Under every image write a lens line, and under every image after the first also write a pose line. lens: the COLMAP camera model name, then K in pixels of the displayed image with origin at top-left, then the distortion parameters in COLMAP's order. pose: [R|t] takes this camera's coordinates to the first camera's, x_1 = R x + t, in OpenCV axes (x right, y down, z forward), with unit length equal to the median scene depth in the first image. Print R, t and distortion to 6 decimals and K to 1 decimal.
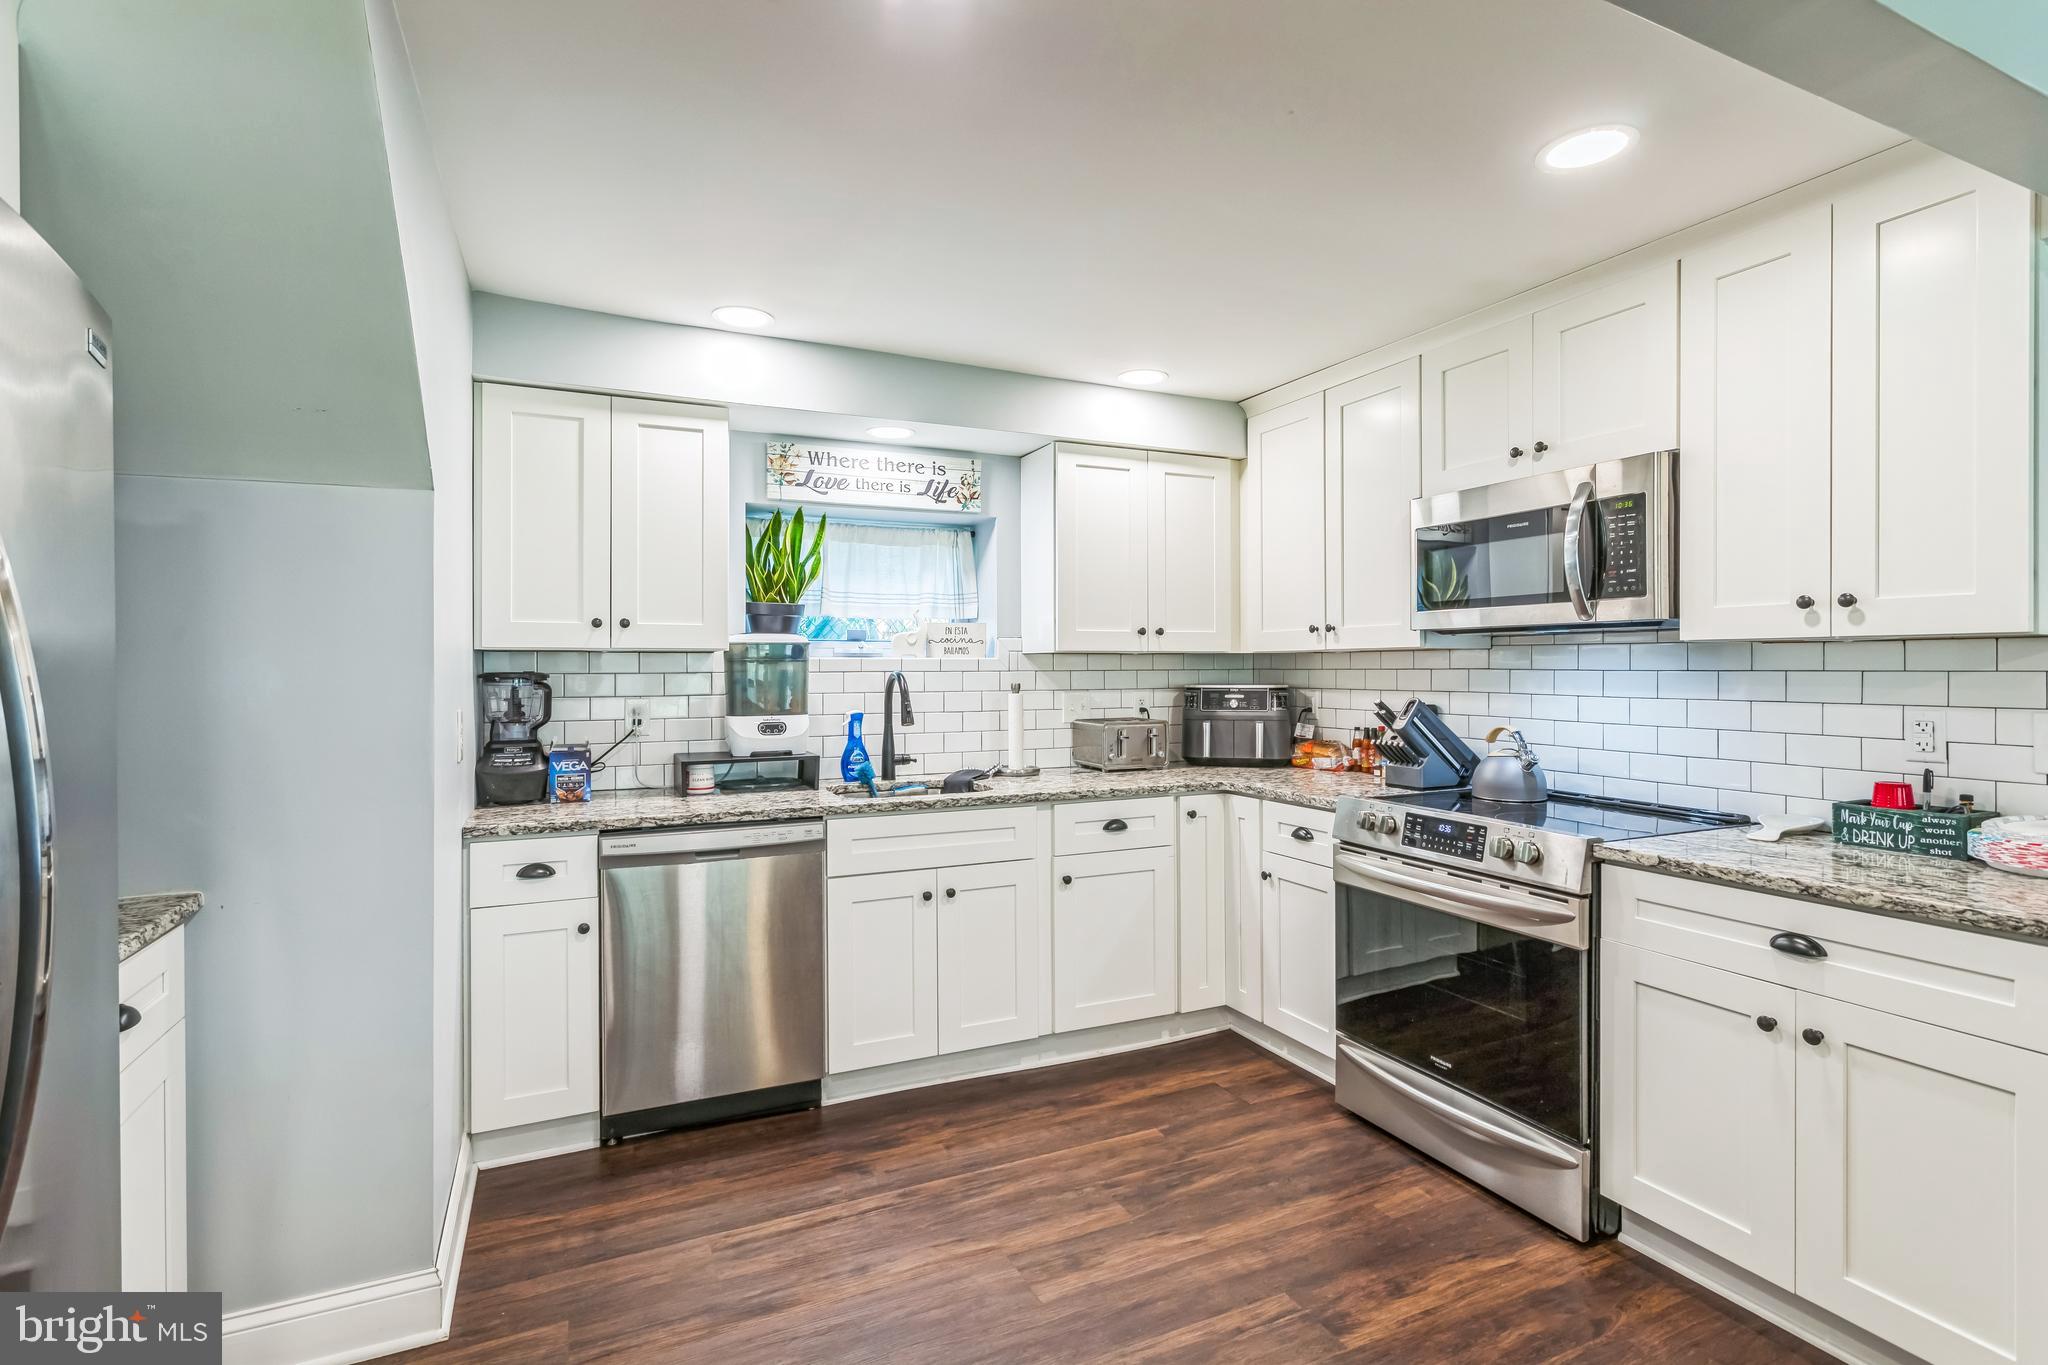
lens RADIAL K [[974.9, 0, 1016.2], [0, 974.9, 672.1], [0, 0, 1]] dist [-0.001055, 0.001815]
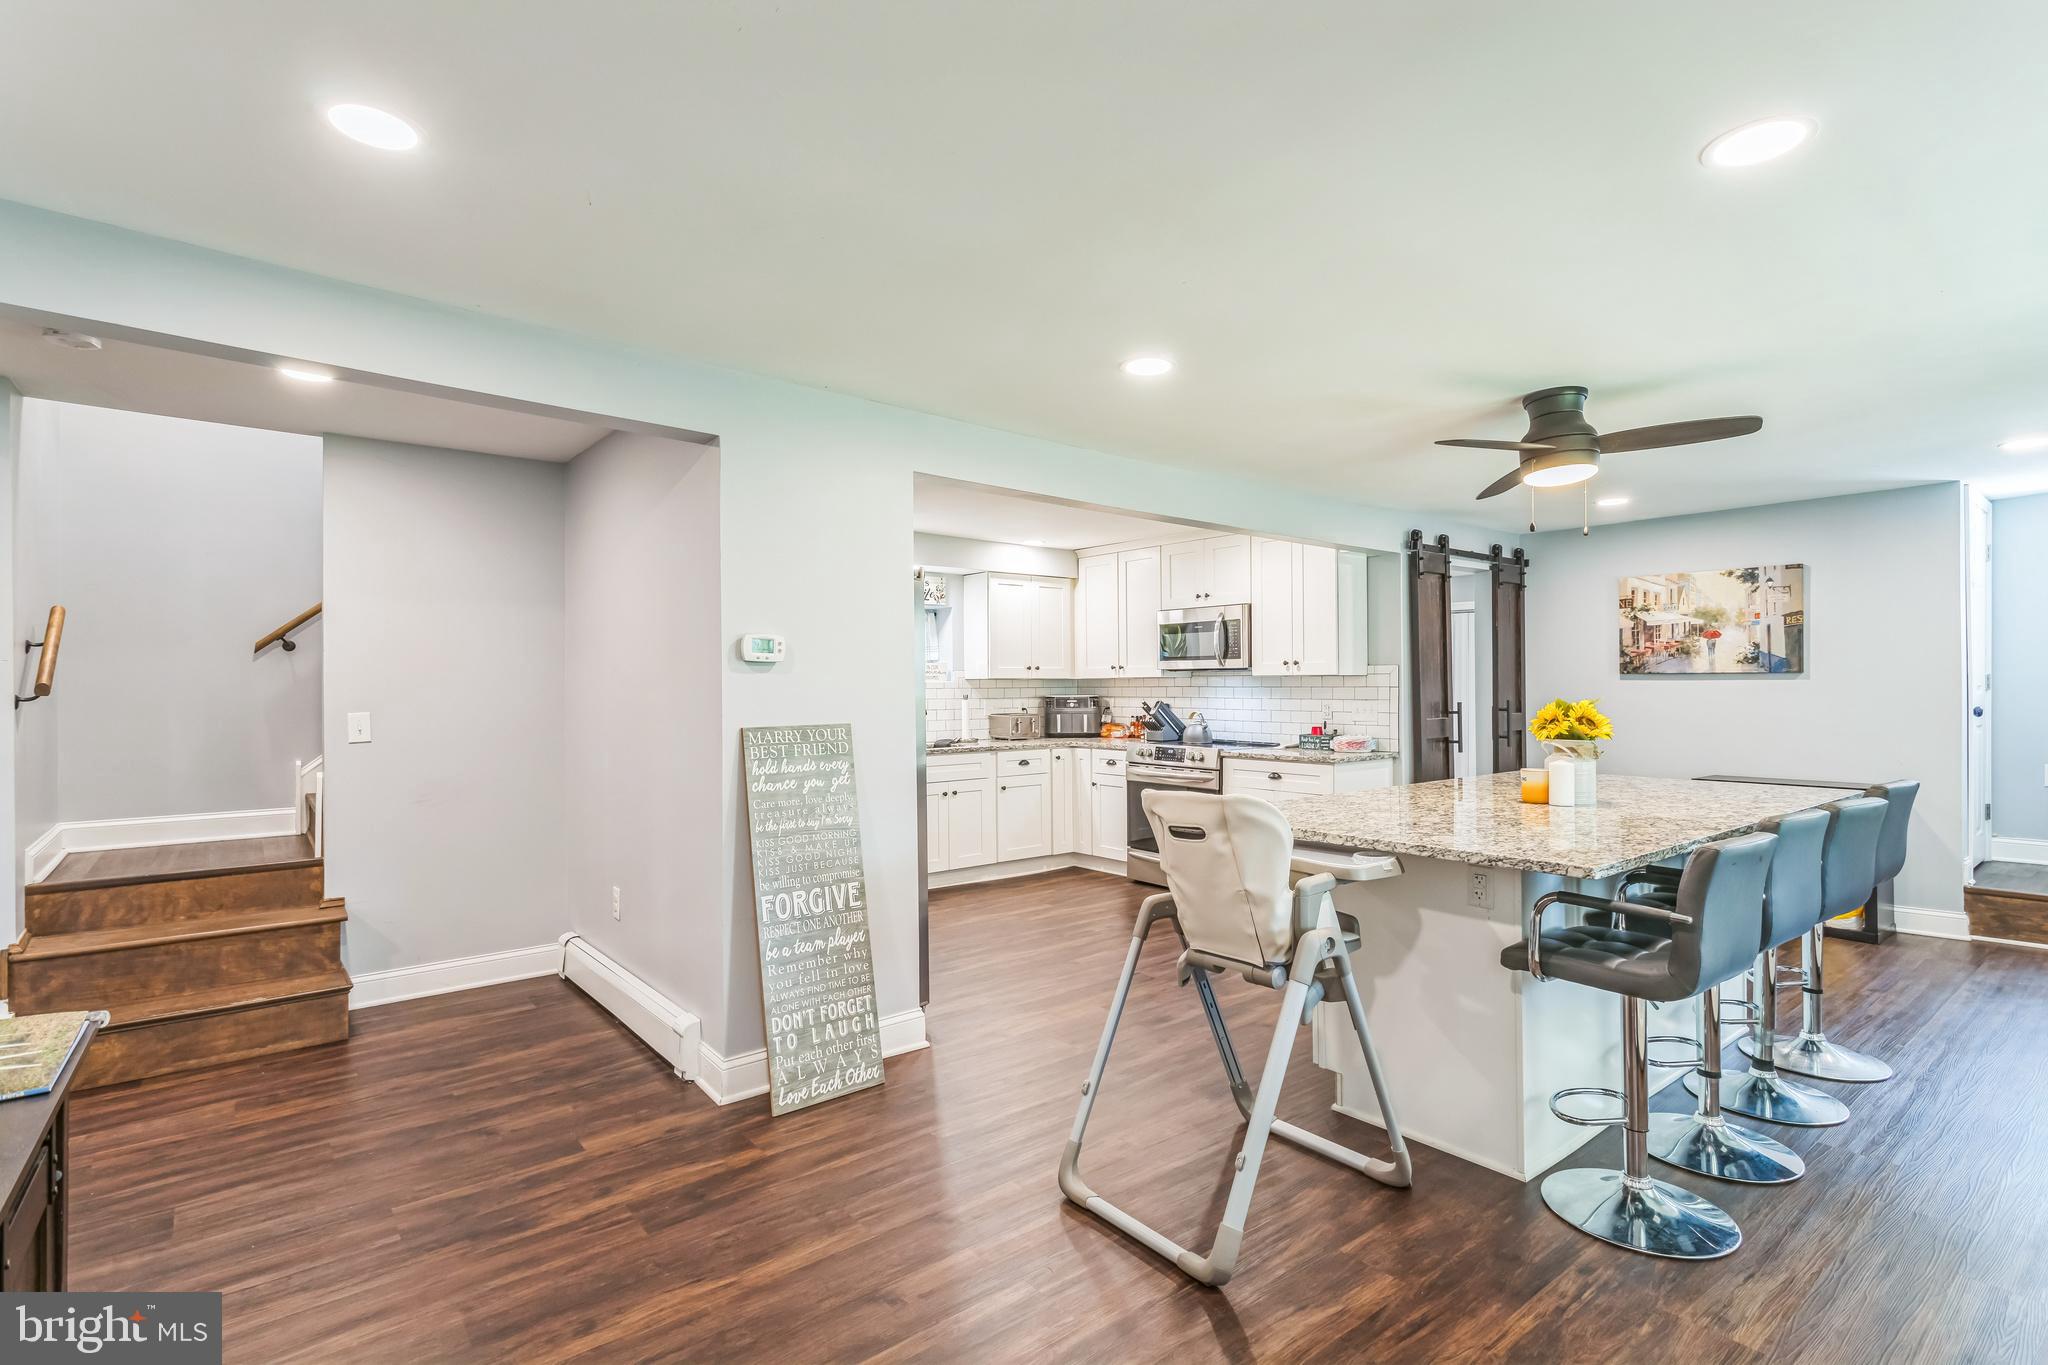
lens RADIAL K [[974.9, 0, 1026.9], [0, 974.9, 685.3], [0, 0, 1]] dist [-0.001055, 0.001815]
pose [[0.968891, -0.002000, 0.247481, -0.404111], [0.003428, 0.999980, -0.005341, 0.004044], [-0.247465, 0.006023, 0.968878, -1.006427]]
